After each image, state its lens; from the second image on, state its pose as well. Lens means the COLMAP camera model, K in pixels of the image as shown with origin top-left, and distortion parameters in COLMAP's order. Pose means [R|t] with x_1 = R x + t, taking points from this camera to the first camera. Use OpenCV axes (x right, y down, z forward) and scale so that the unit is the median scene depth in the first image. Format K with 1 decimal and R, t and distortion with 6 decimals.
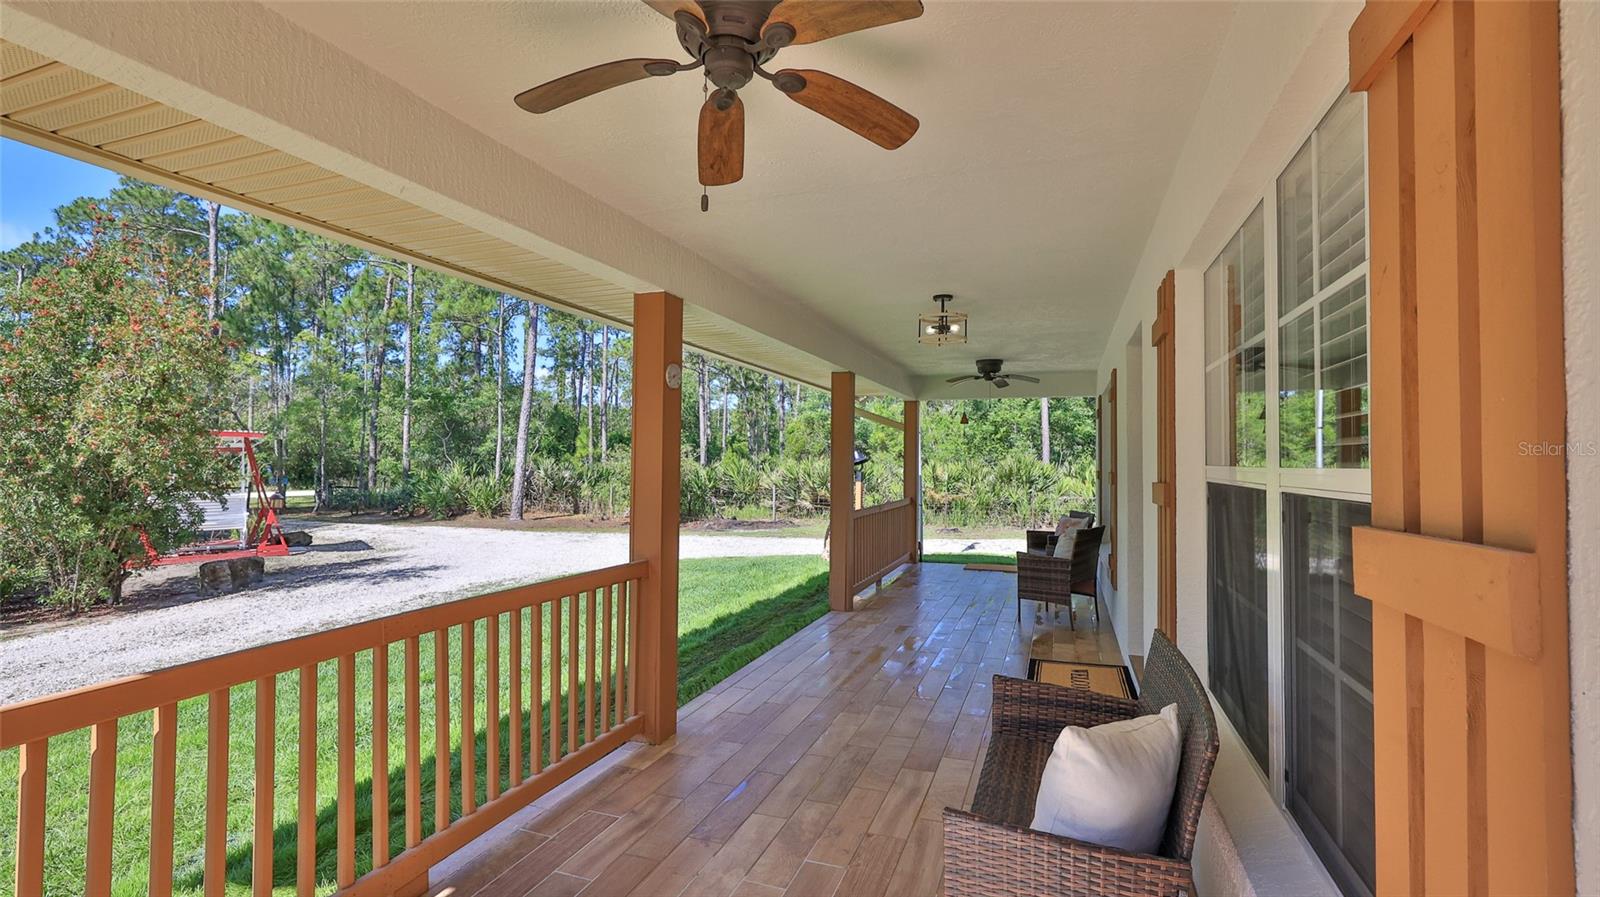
lens RADIAL K [[714.2, 0, 793.4], [0, 714.2, 449.1], [0, 0, 1]] dist [0.019247, -0.013932]
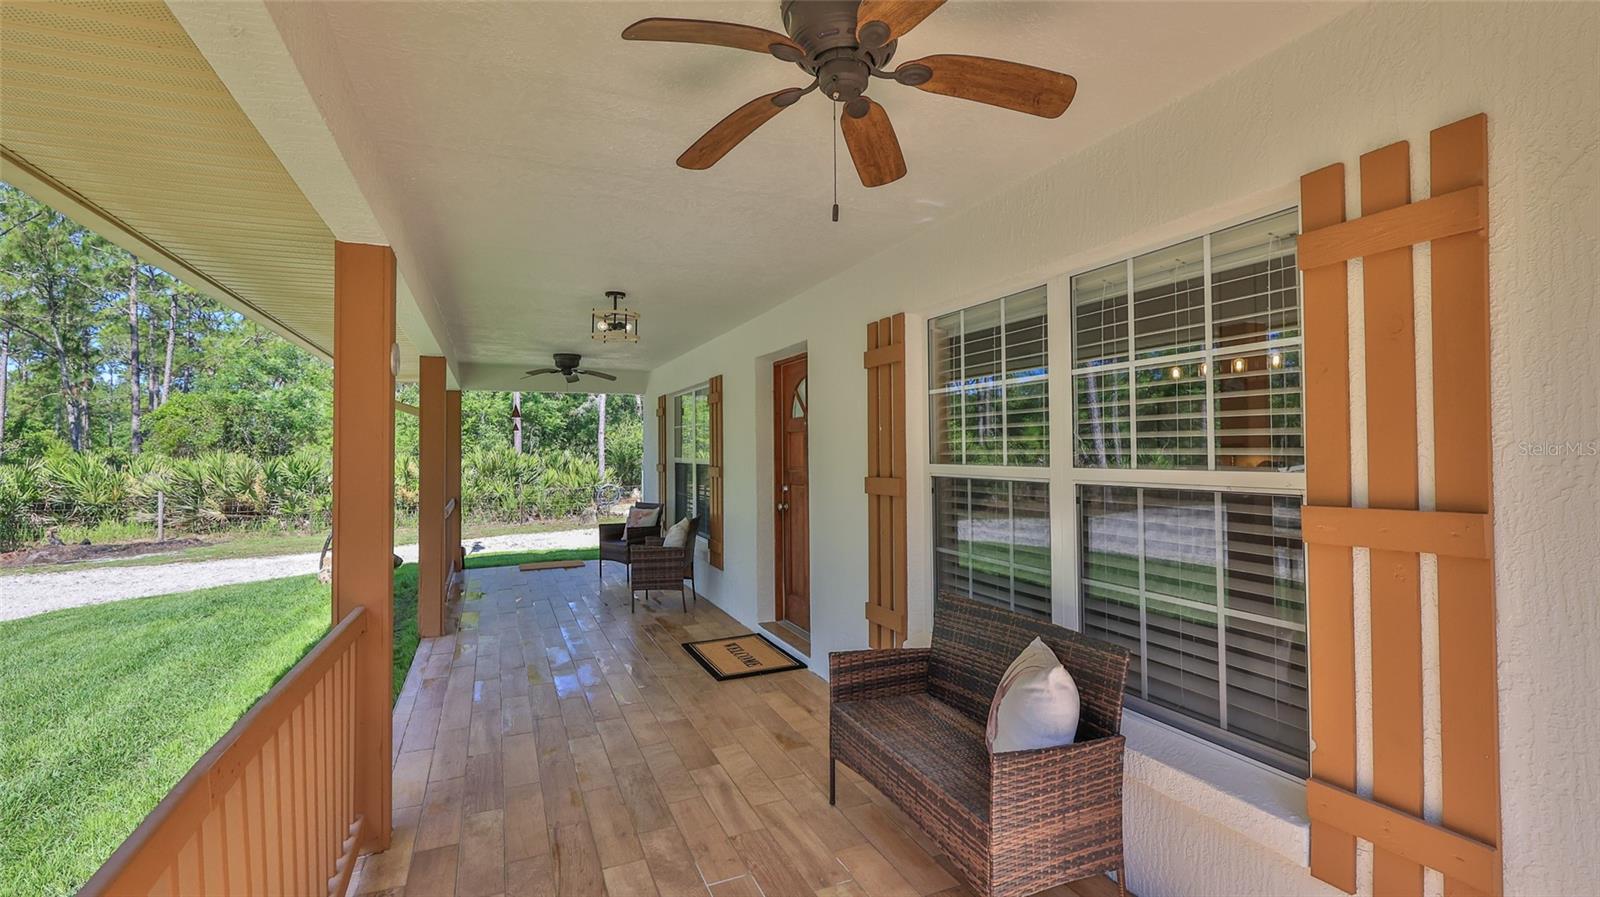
lens RADIAL K [[714.2, 0, 793.4], [0, 714.2, 449.1], [0, 0, 1]] dist [0.019247, -0.013932]
pose [[0.723903, -0.010757, 0.689818, -0.229756], [0.000690, 0.999889, 0.014868, -0.011225], [-0.689902, -0.010287, 0.723830, 0.094091]]
